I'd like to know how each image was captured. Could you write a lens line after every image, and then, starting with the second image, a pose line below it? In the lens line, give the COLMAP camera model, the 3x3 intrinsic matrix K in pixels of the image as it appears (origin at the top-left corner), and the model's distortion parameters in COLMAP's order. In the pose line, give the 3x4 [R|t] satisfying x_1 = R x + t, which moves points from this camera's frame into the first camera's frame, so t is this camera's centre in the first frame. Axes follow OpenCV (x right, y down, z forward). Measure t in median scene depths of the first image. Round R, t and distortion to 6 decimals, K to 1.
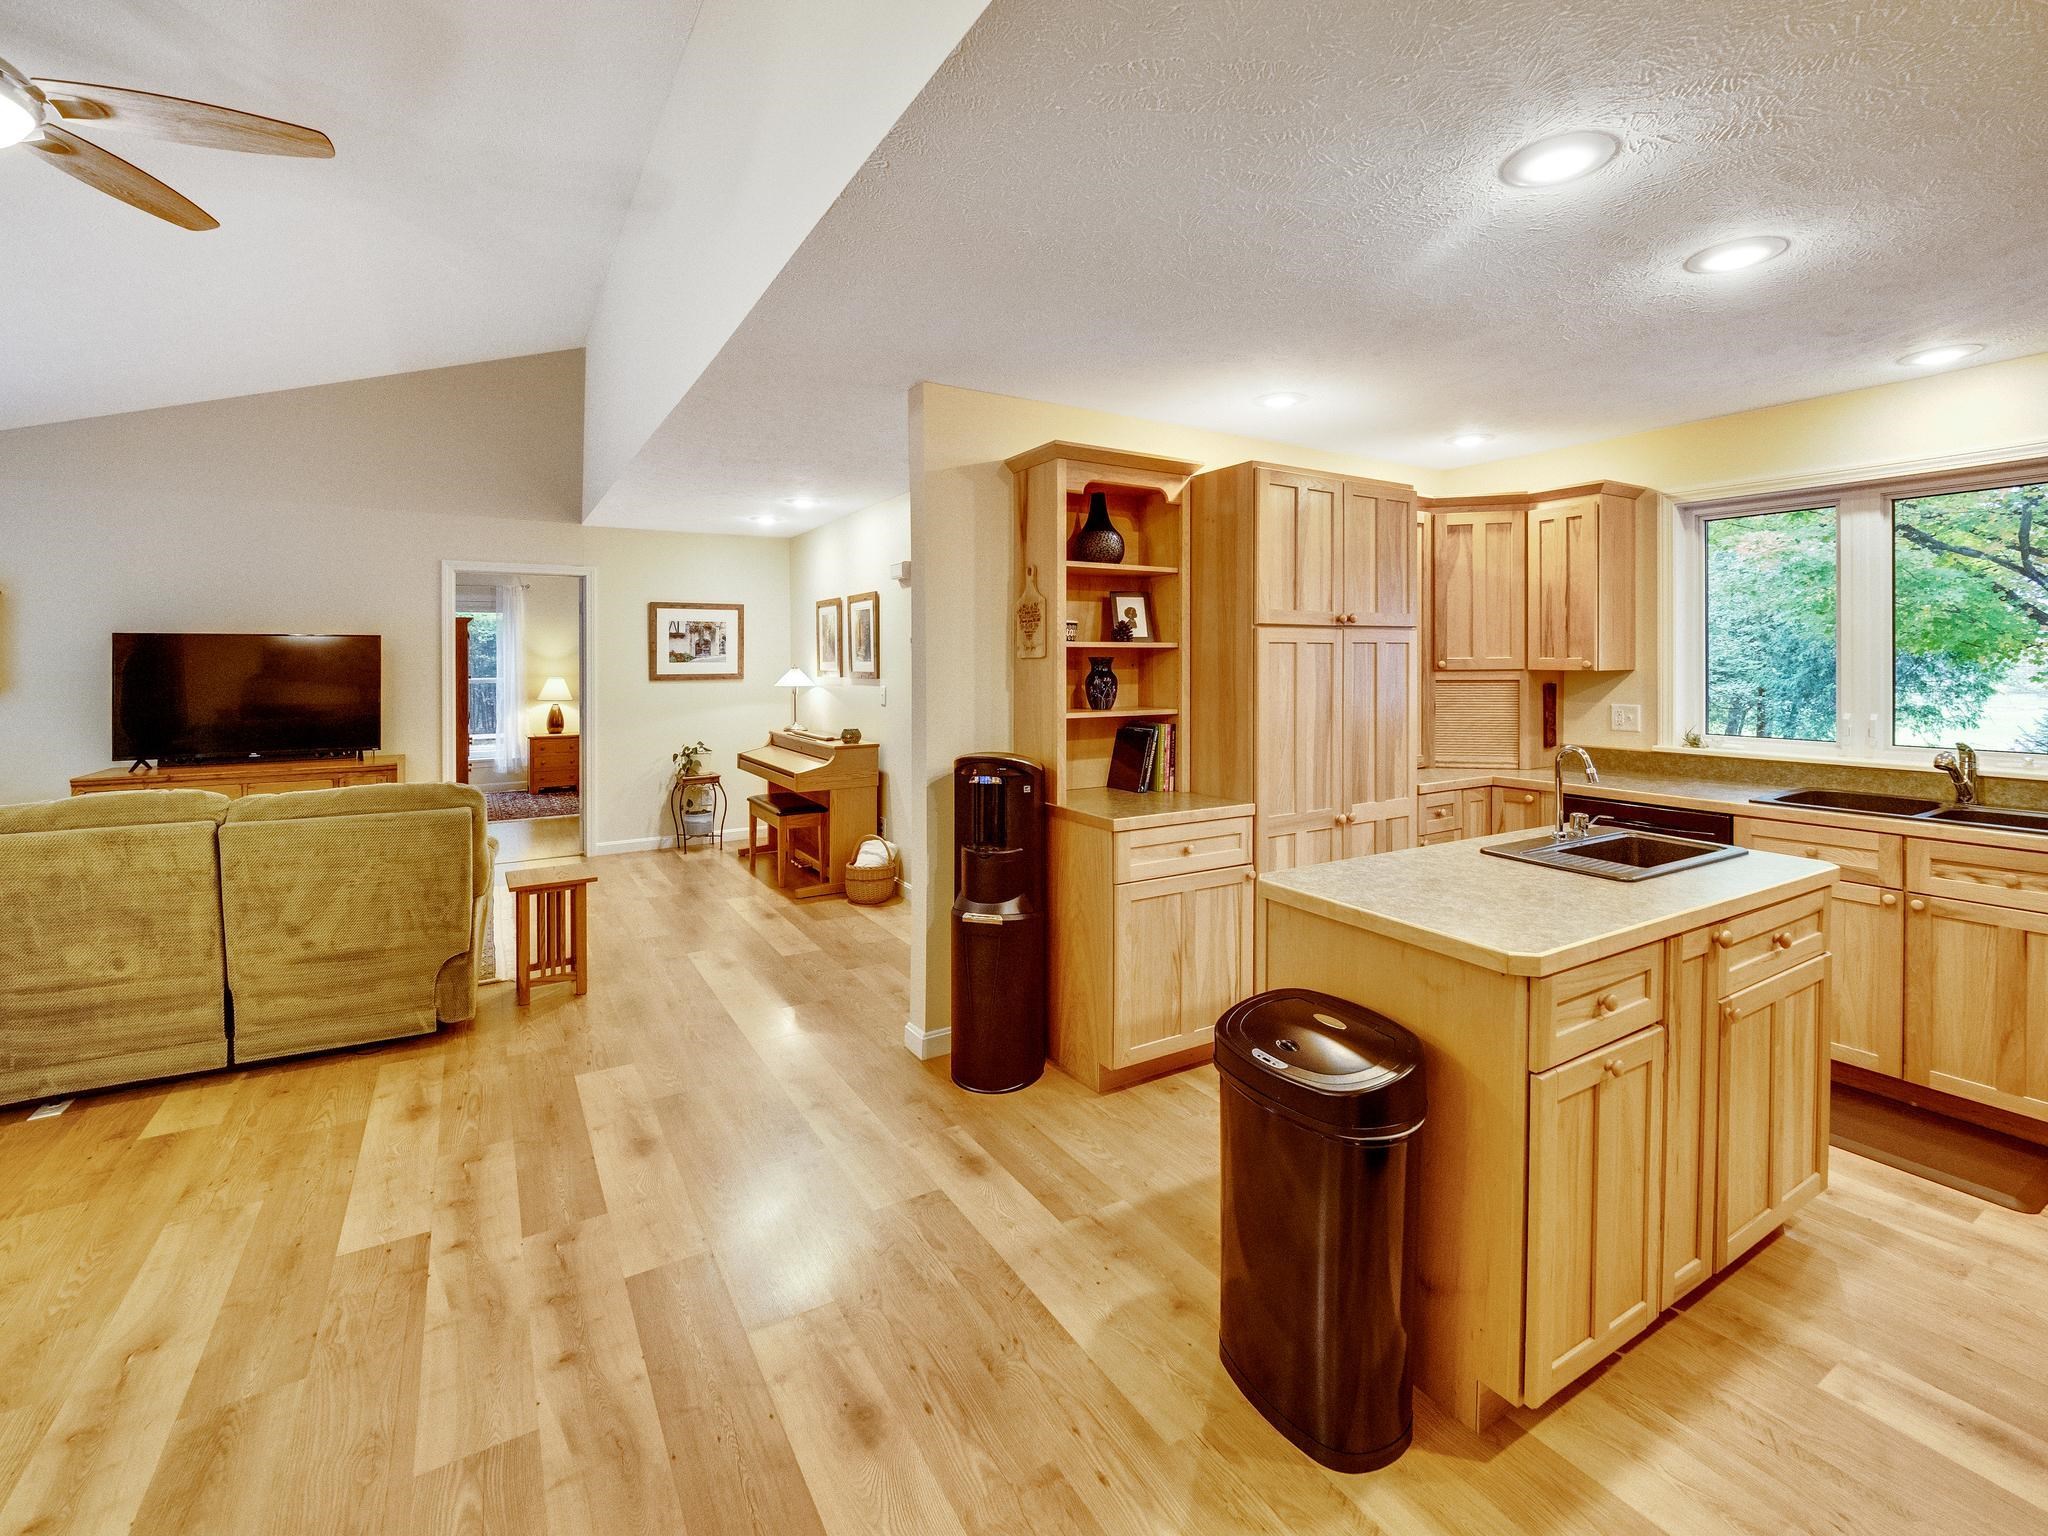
lens RADIAL K [[885.3, 0, 1011.0], [0, 885.3, 676.1], [0, 0, 1]] dist [-0.014034, 0.001236]
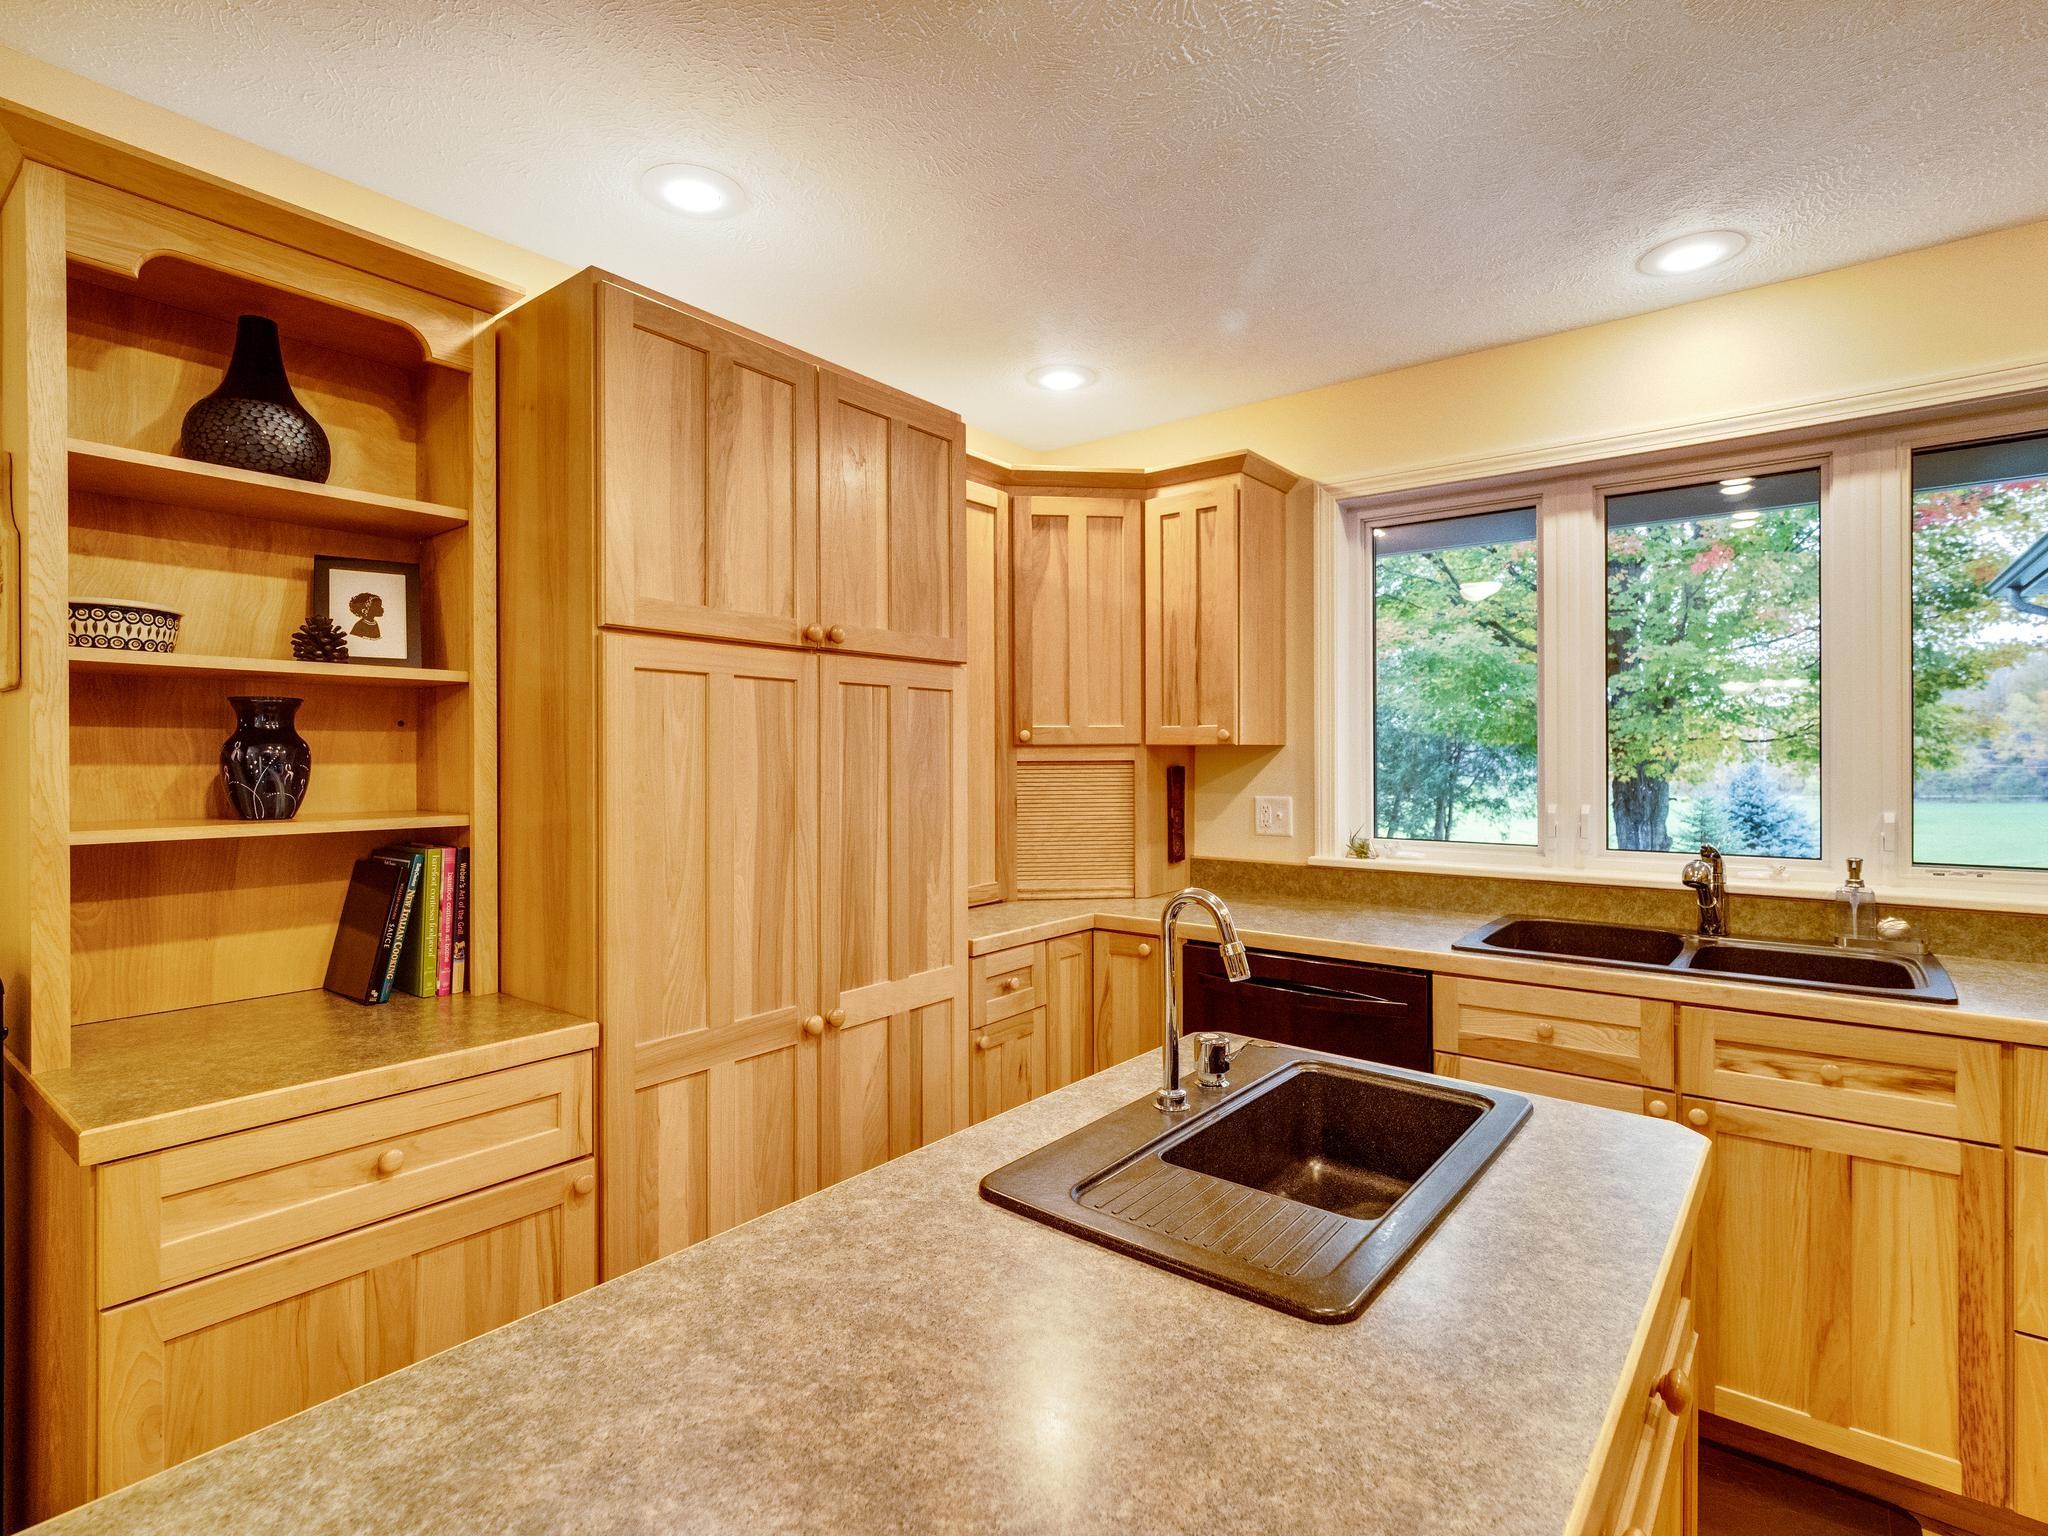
lens RADIAL K [[1017.6, 0, 1017.1], [0, 1017.6, 766.9], [0, 0, 1]] dist [0.009053, -0.001618]
pose [[0.928430, -0.000118, 0.371508, 0.252476], [0.002833, 0.999973, -0.006763, 0.016119], [-0.371497, 0.007331, 0.928405, 0.389088]]
